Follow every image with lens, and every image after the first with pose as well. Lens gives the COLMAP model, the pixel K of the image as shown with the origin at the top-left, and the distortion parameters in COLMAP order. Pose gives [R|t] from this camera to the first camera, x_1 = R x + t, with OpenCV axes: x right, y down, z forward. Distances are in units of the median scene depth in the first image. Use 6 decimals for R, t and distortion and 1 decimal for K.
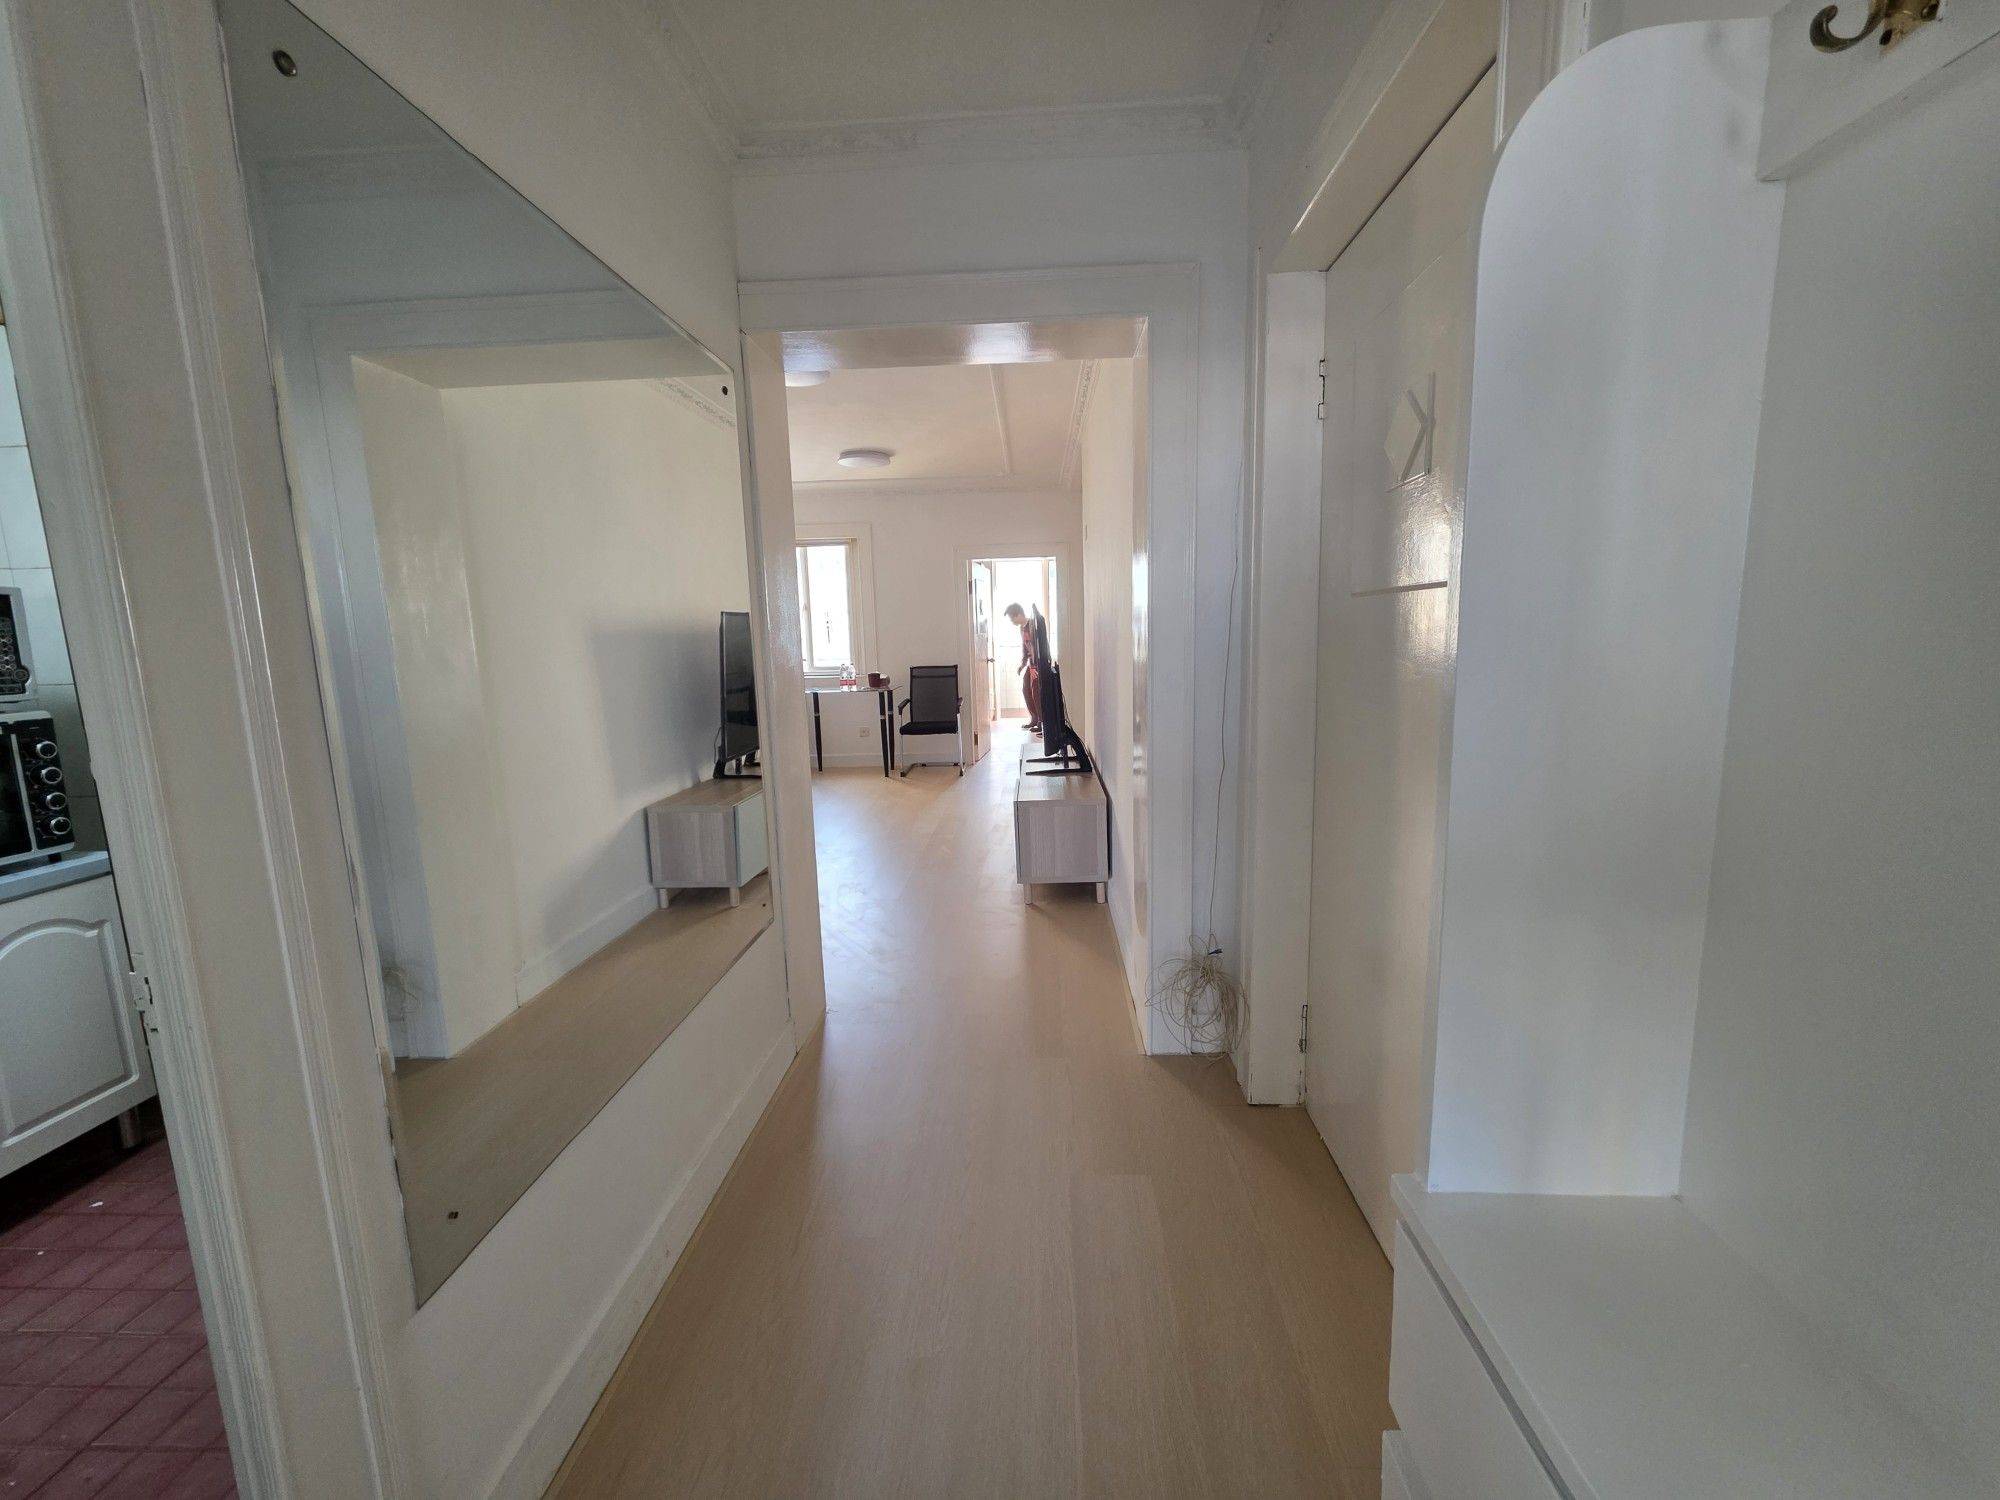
lens RADIAL K [[796.7, 0, 1005.7], [0, 796.7, 752.0], [0, 0, 1]] dist [-0.002492, -0.000301]
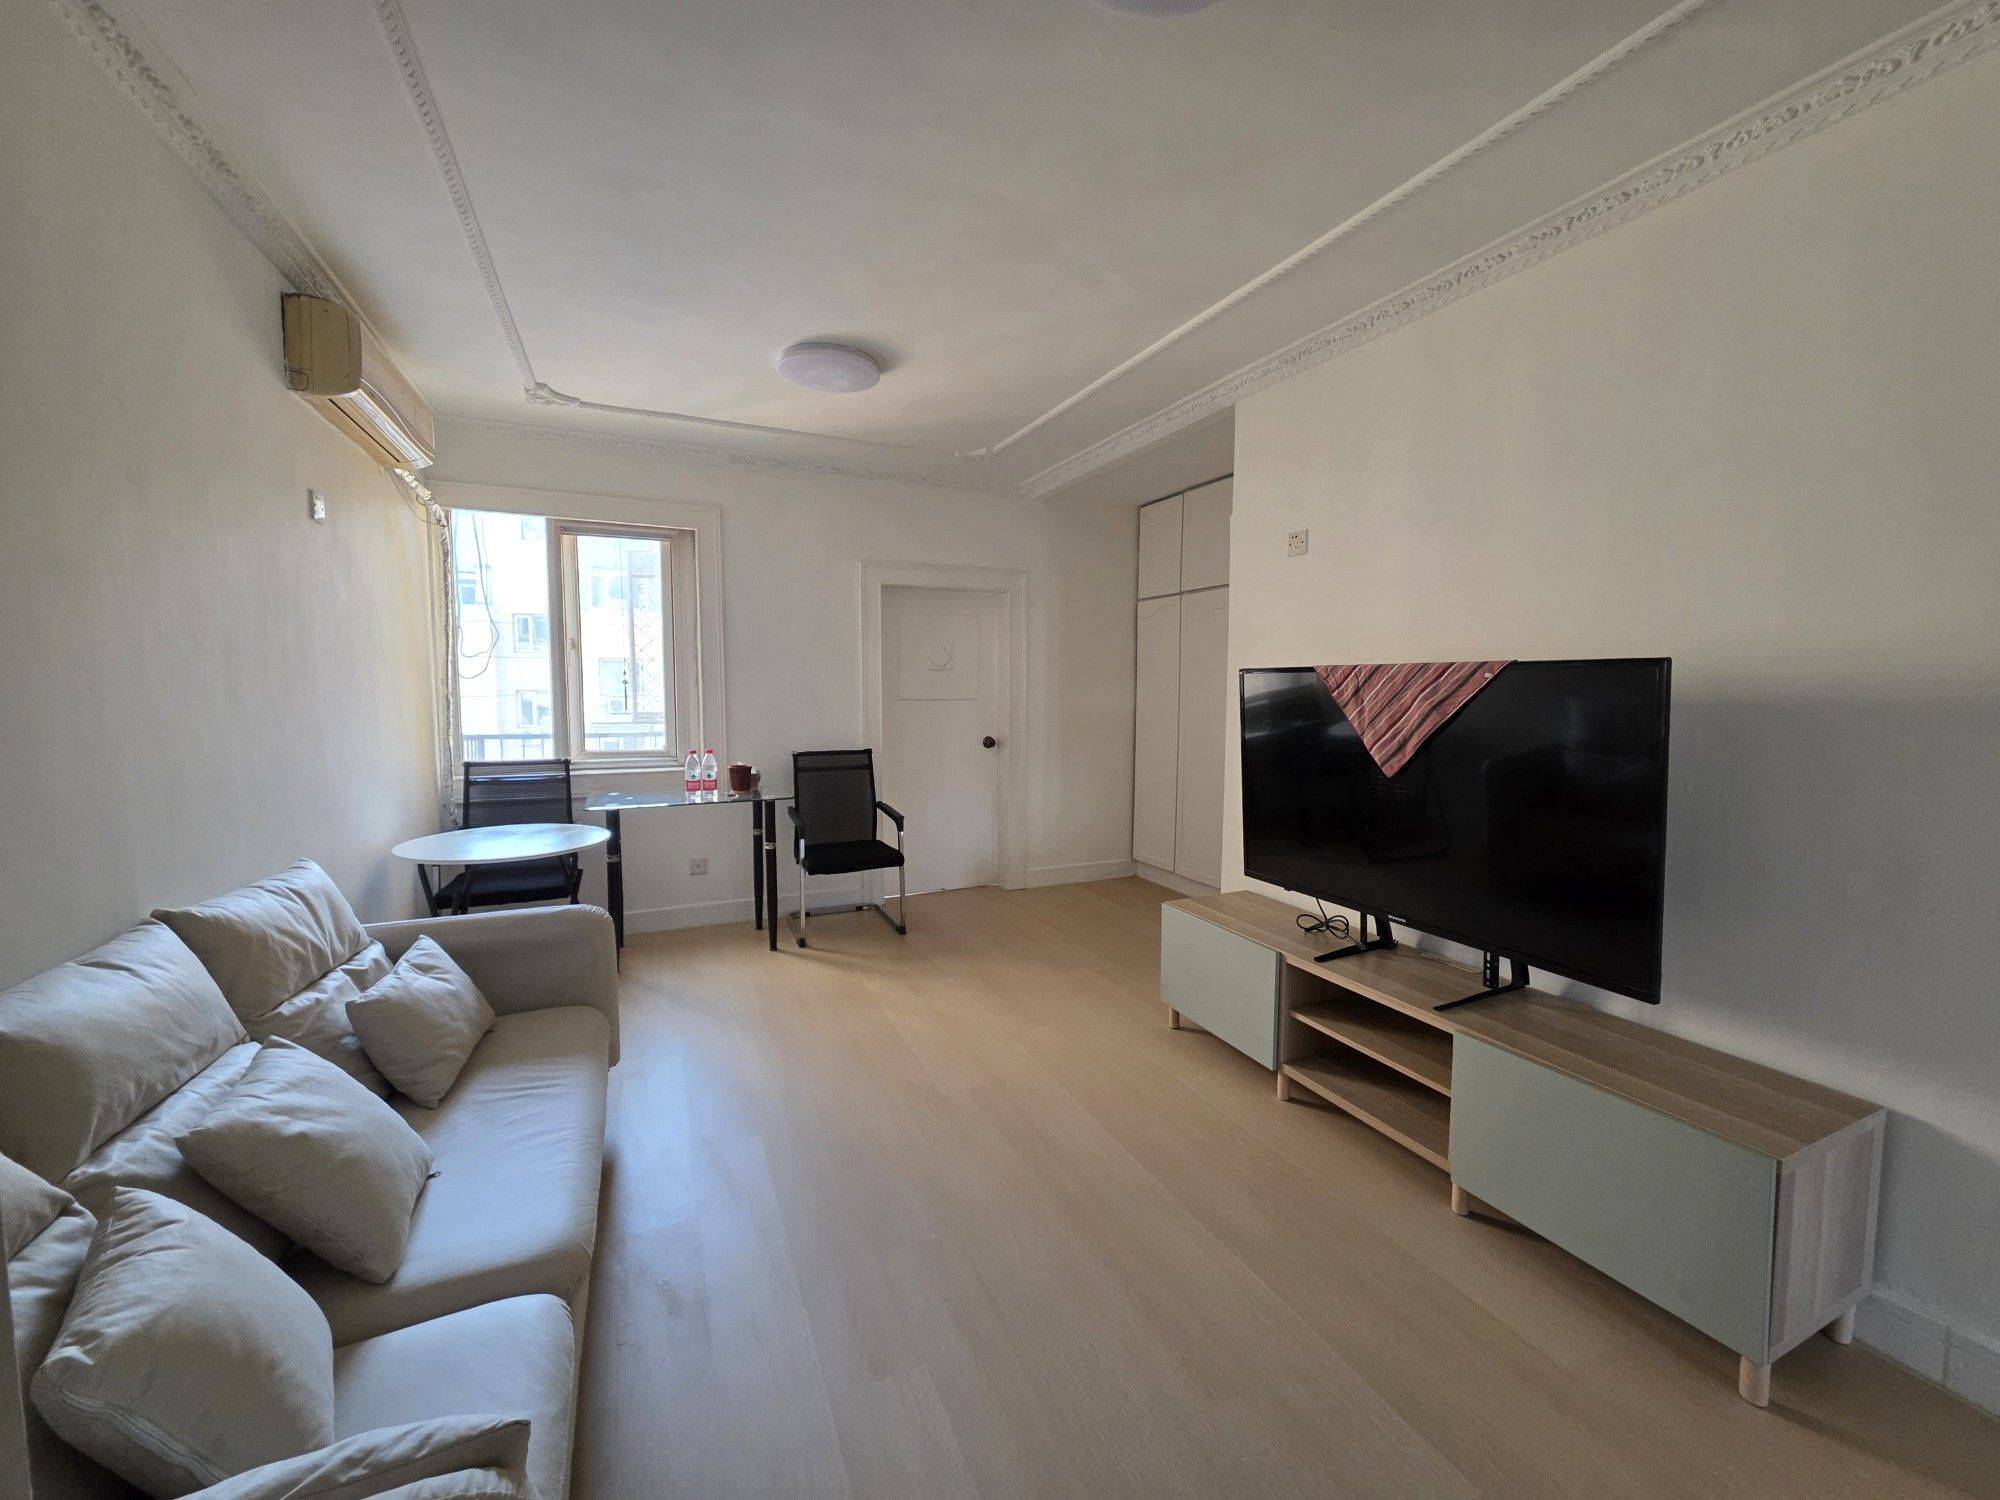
lens RADIAL K [[796.7, 0, 1005.7], [0, 796.7, 752.0], [0, 0, 1]] dist [-0.002492, -0.000301]
pose [[0.889651, -0.011338, 0.456501, -0.251132], [0.045976, 0.996836, -0.064842, -0.062364], [-0.454321, 0.078675, 0.887357, 0.406308]]
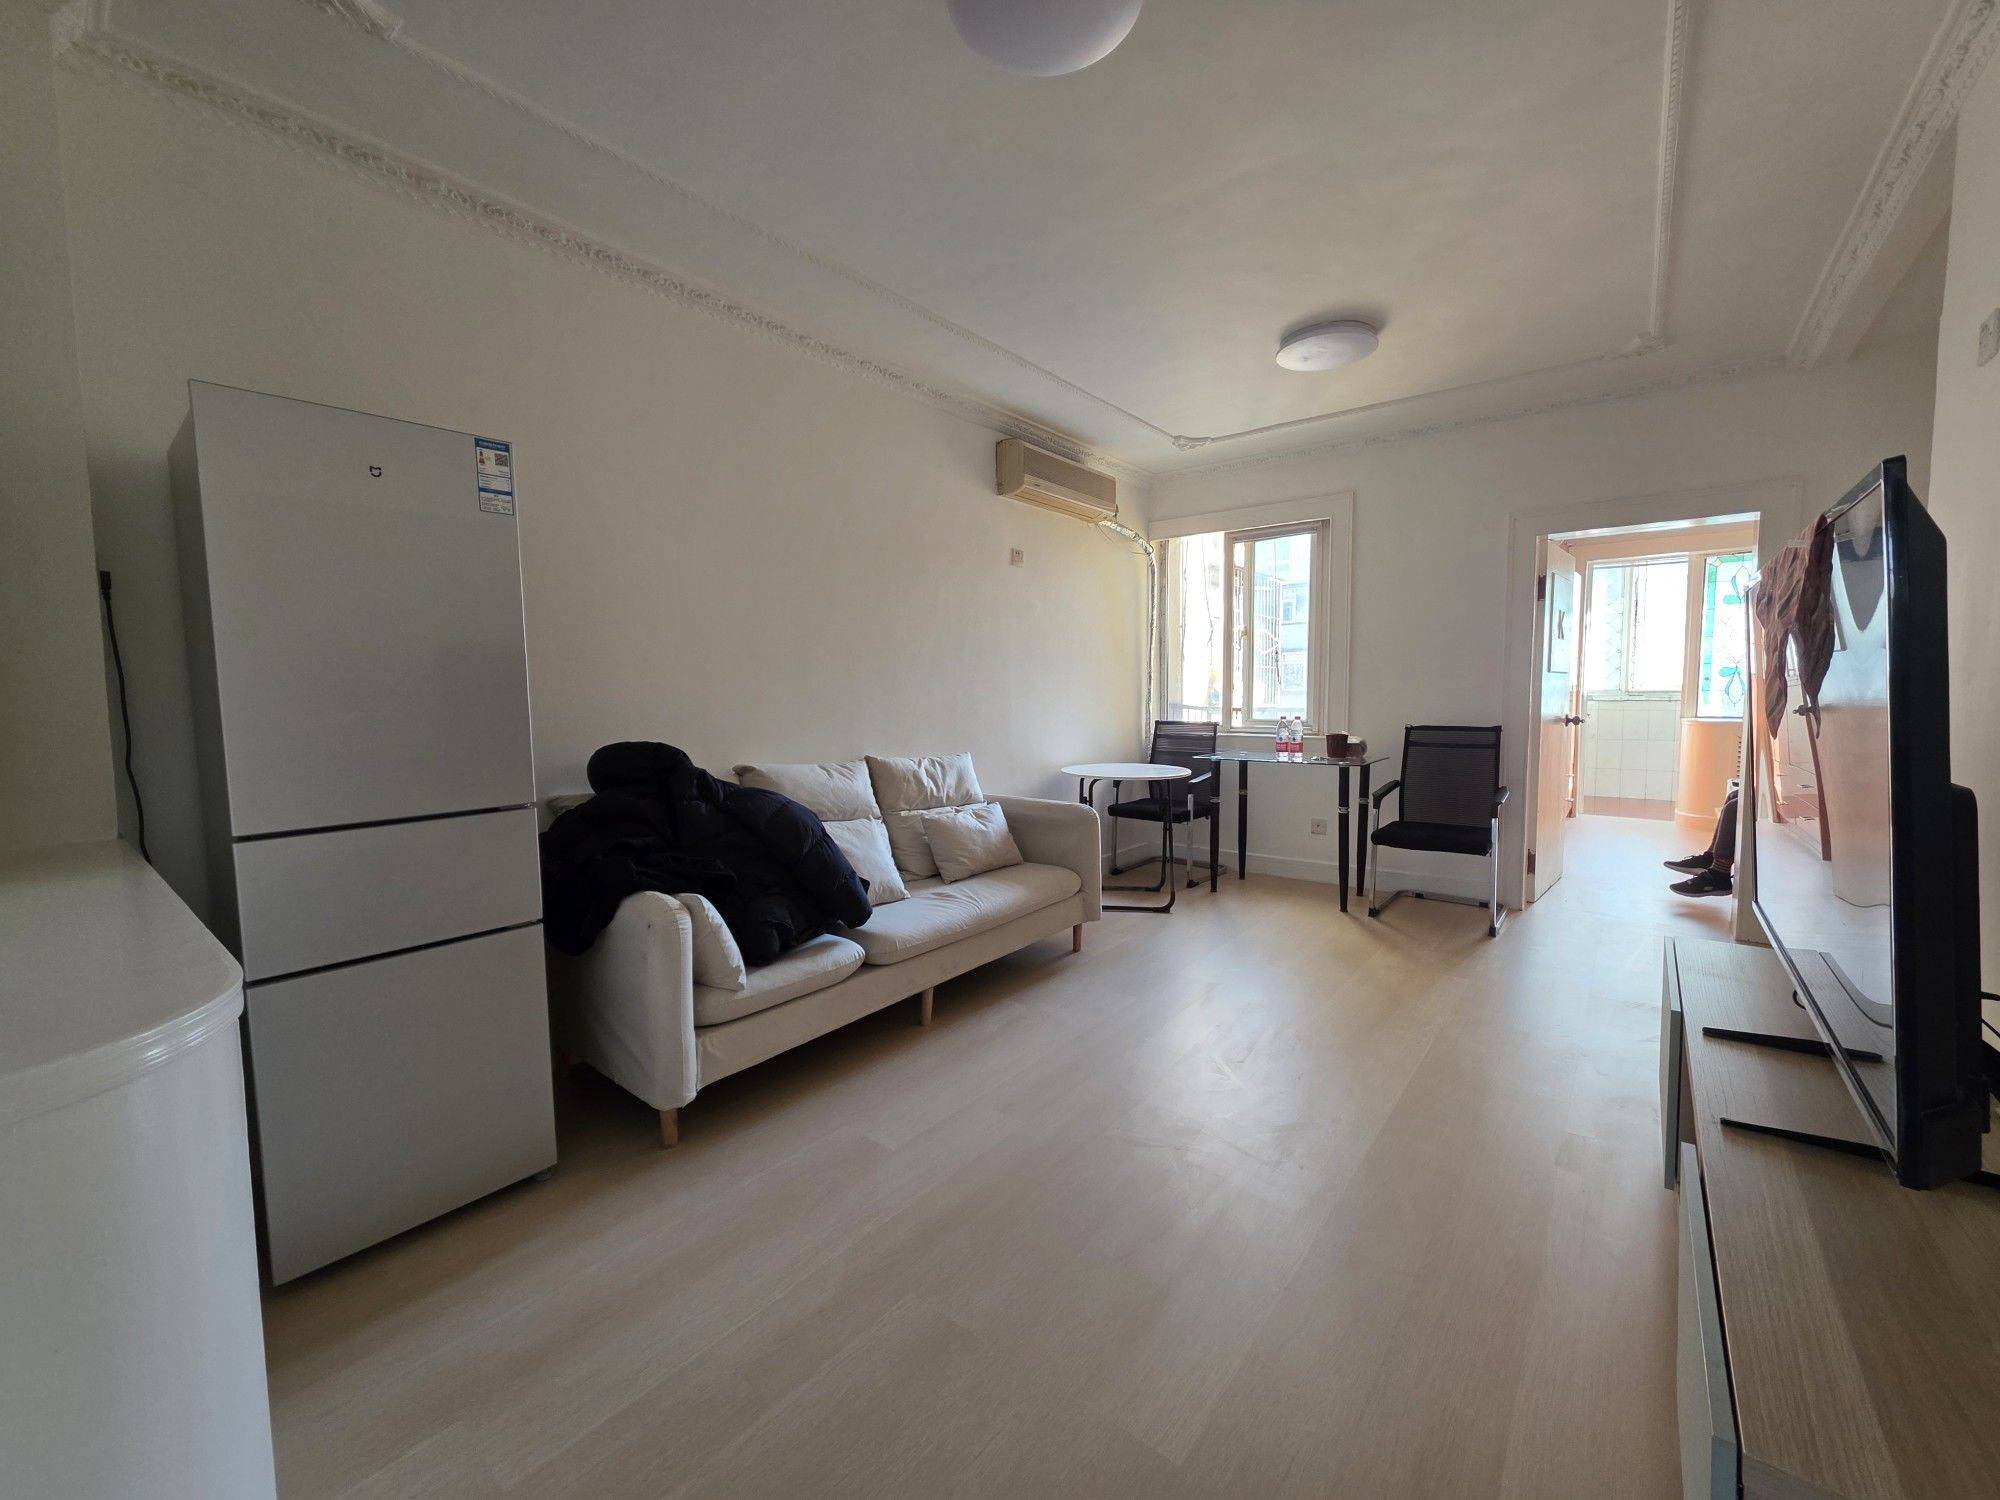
lens RADIAL K [[796.7, 0, 1005.7], [0, 796.7, 752.0], [0, 0, 1]] dist [-0.002492, -0.000301]
pose [[0.813065, 0.063056, -0.578747, -0.019561], [-0.100990, 0.994322, -0.033545, -0.039217], [0.573346, 0.085722, 0.814817, 0.361246]]
